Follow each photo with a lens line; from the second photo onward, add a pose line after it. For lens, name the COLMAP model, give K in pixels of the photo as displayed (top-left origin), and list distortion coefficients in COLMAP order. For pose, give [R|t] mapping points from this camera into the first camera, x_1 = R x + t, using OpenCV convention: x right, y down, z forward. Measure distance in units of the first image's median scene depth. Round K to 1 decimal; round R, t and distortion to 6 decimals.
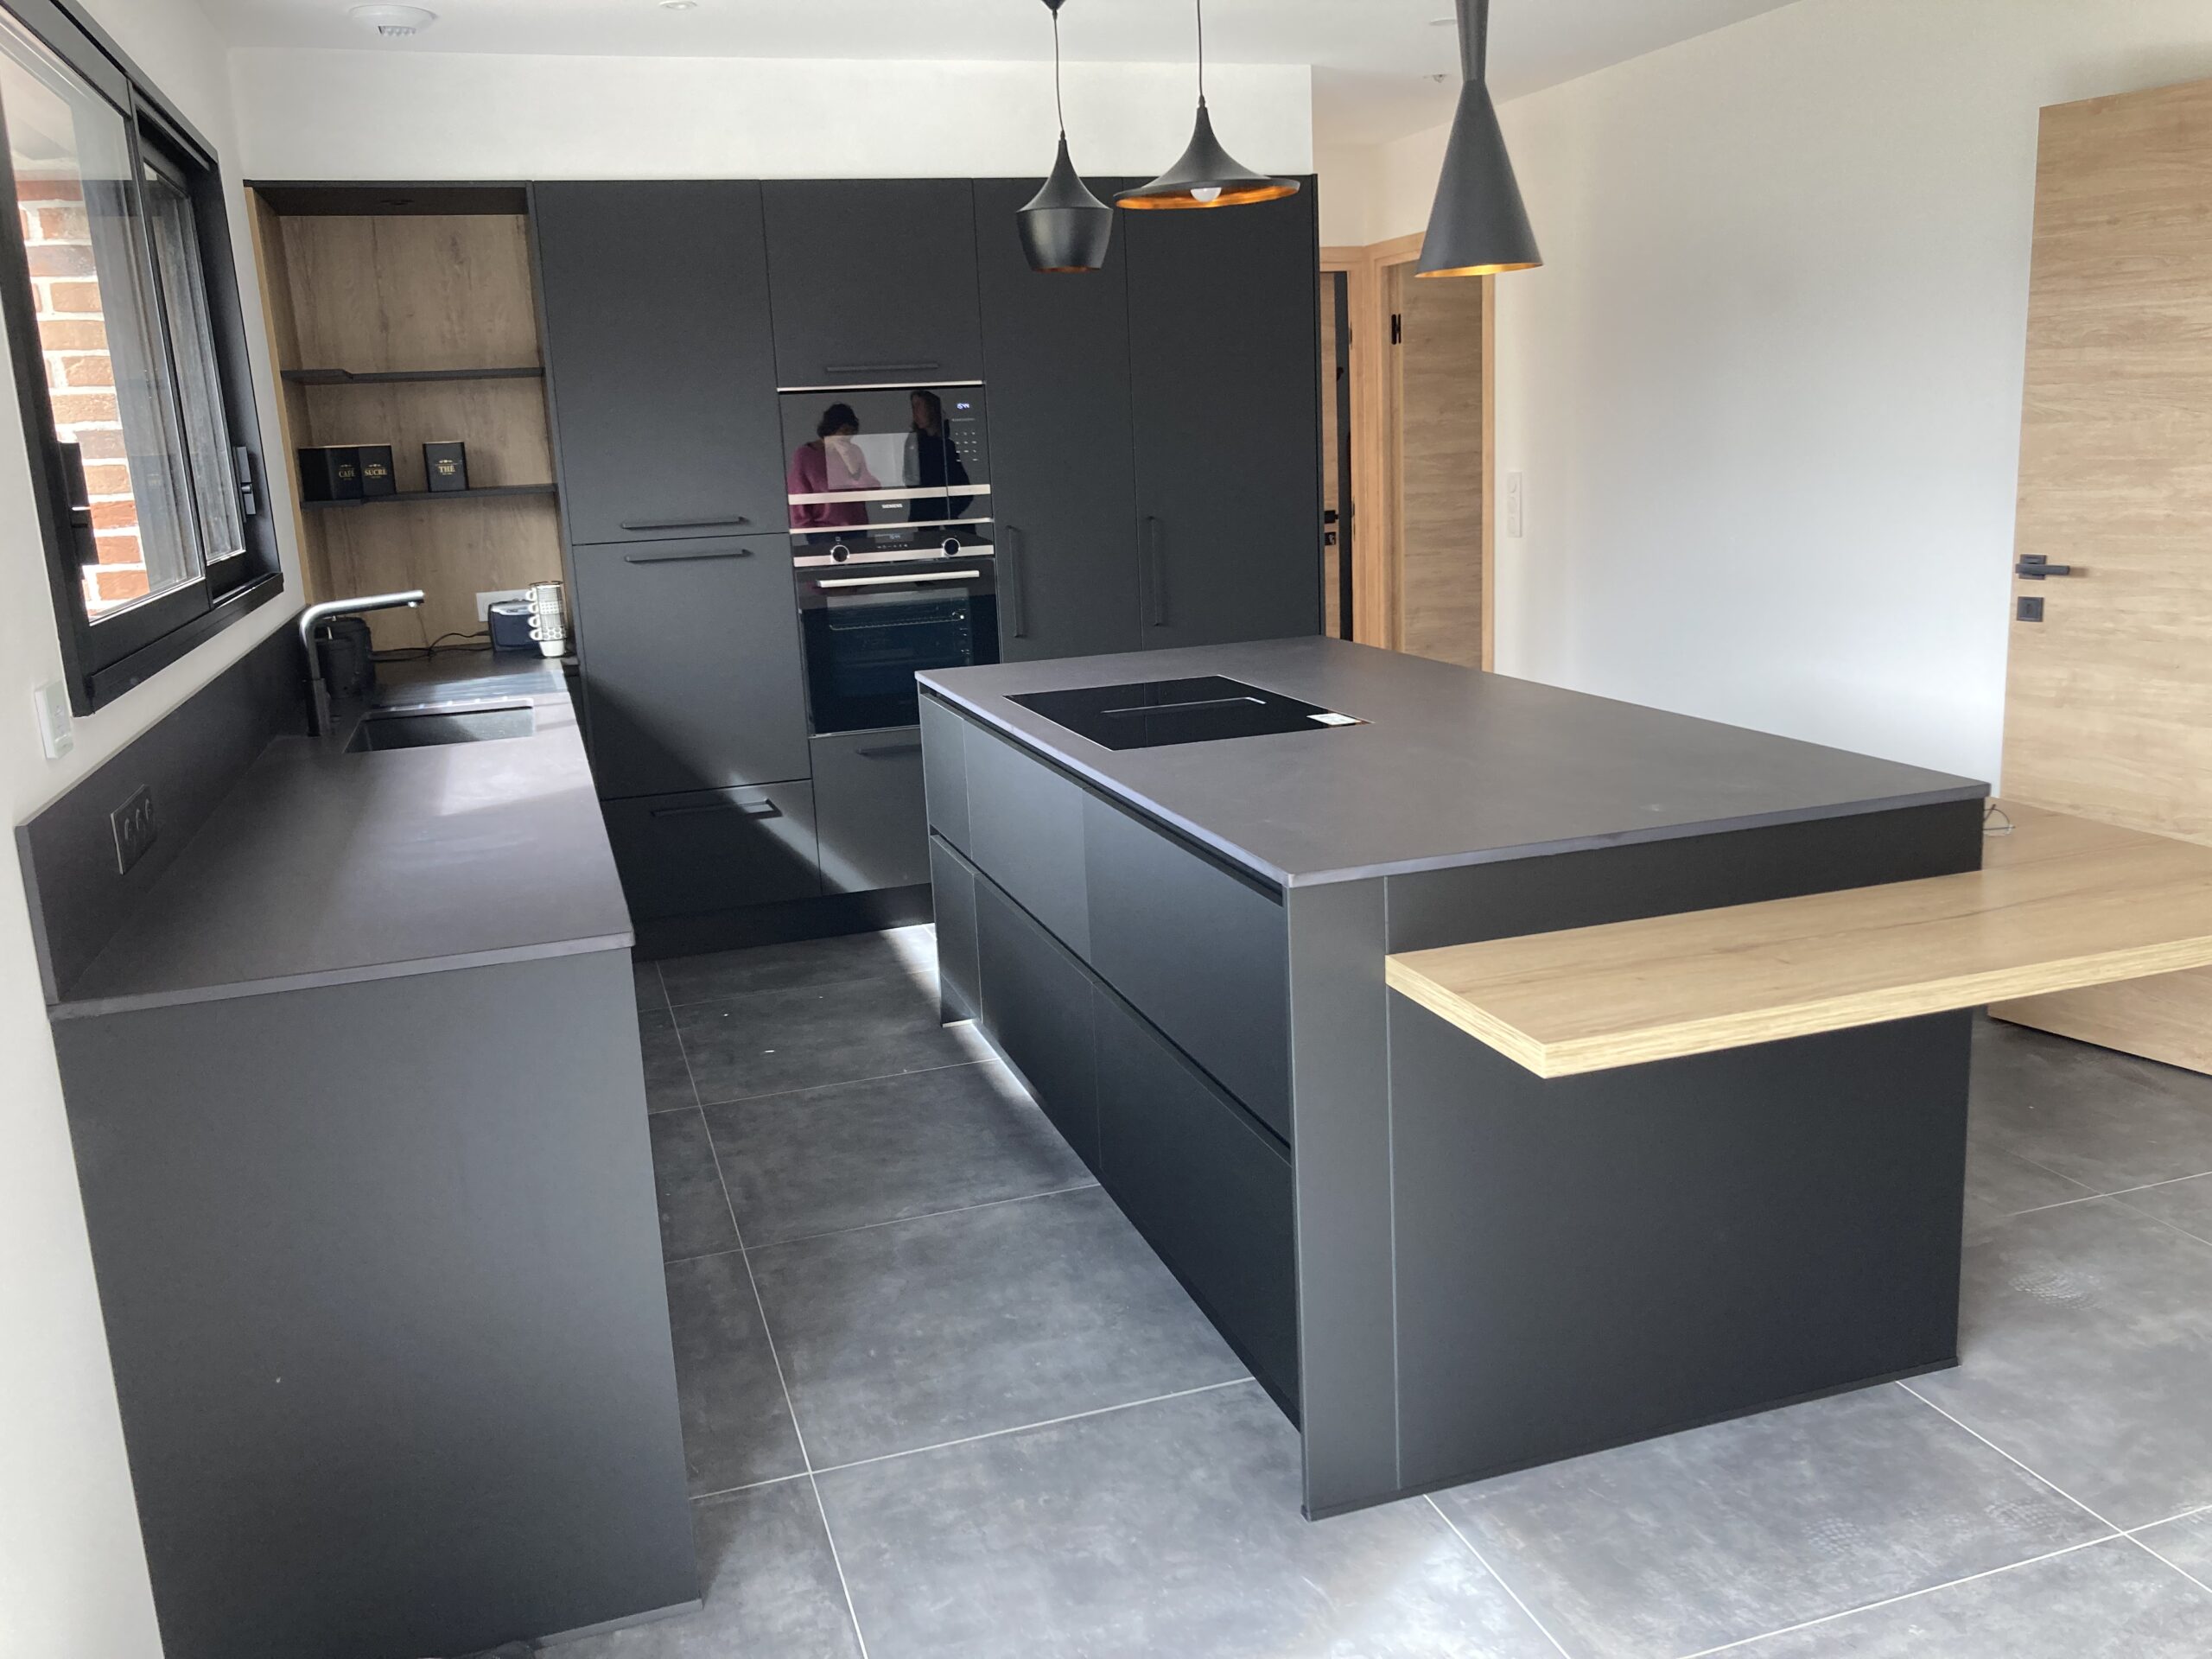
lens RADIAL K [[1806.8, 0, 1096.5], [0, 1806.8, 845.1], [0, 0, 1]] dist [0.010248, -0.025258]
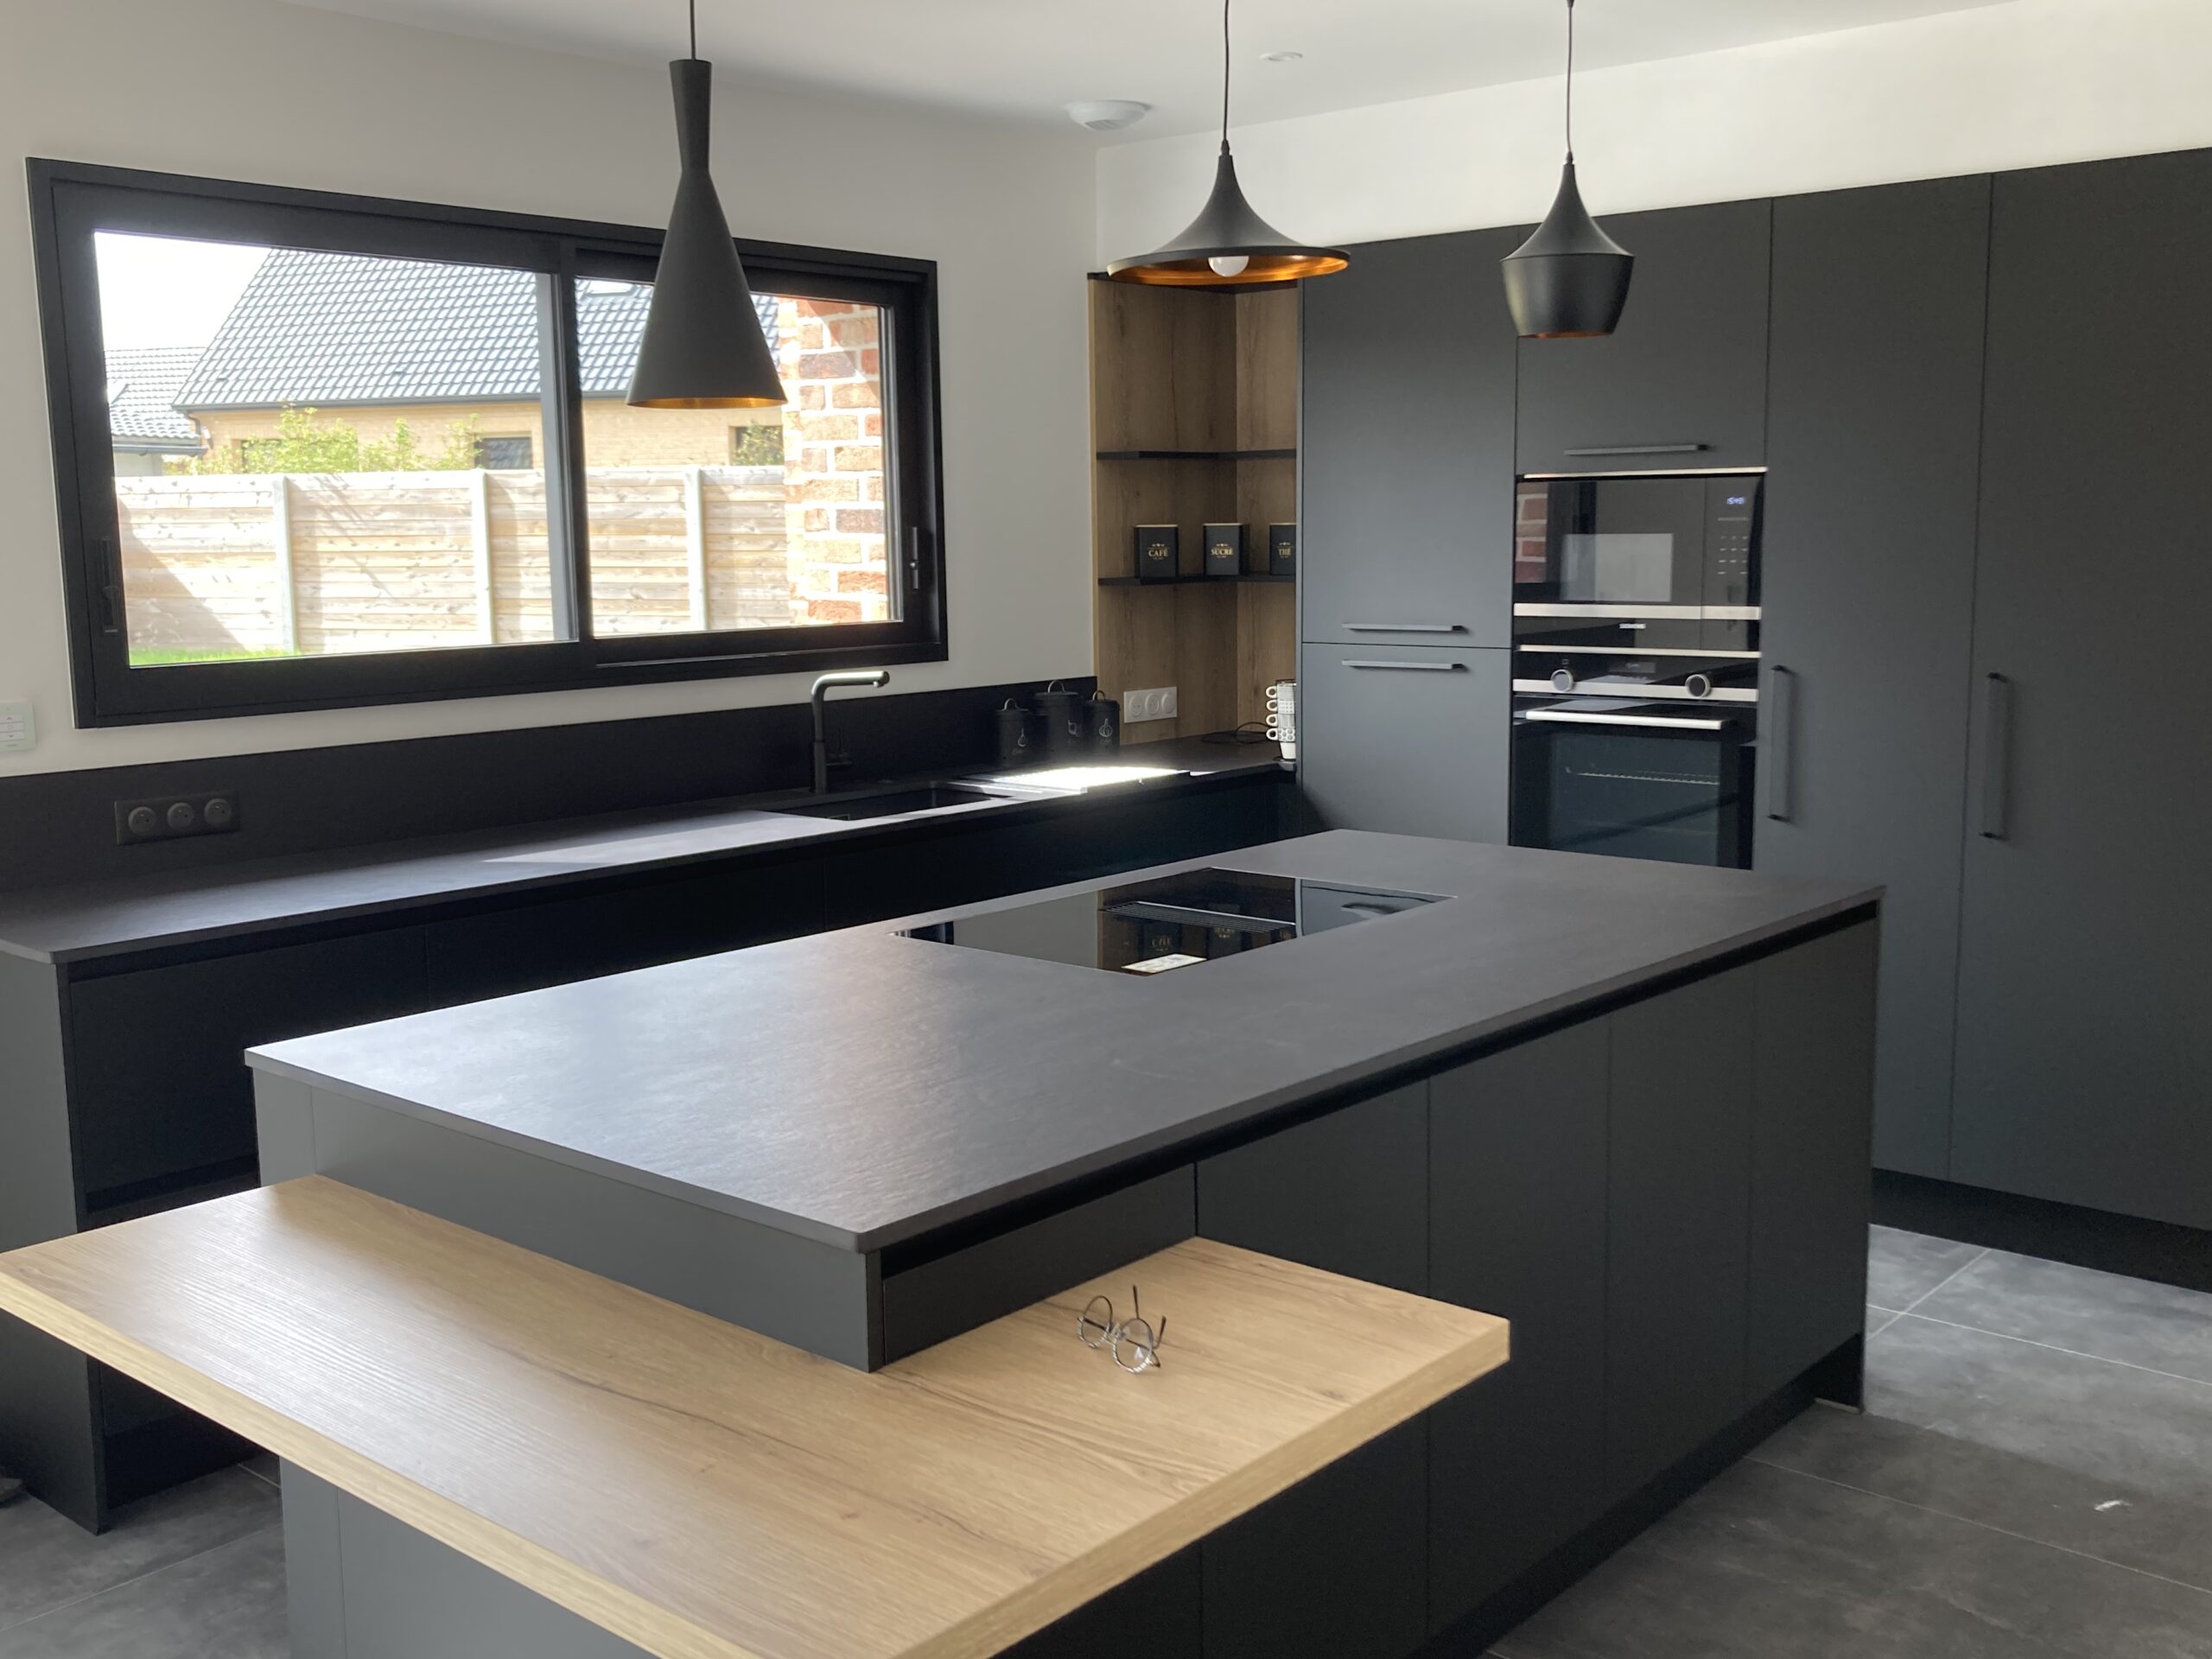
lens RADIAL K [[2189.9, 0, 1115.9], [0, 2189.9, 829.2], [0, 0, 1]] dist [0.014687, 0.000000]
pose [[0.520874, 0.155485, -0.839353, 0.595704], [-0.203186, 0.977594, 0.055003, -0.114140], [0.829099, 0.141896, 0.540796, 0.336418]]
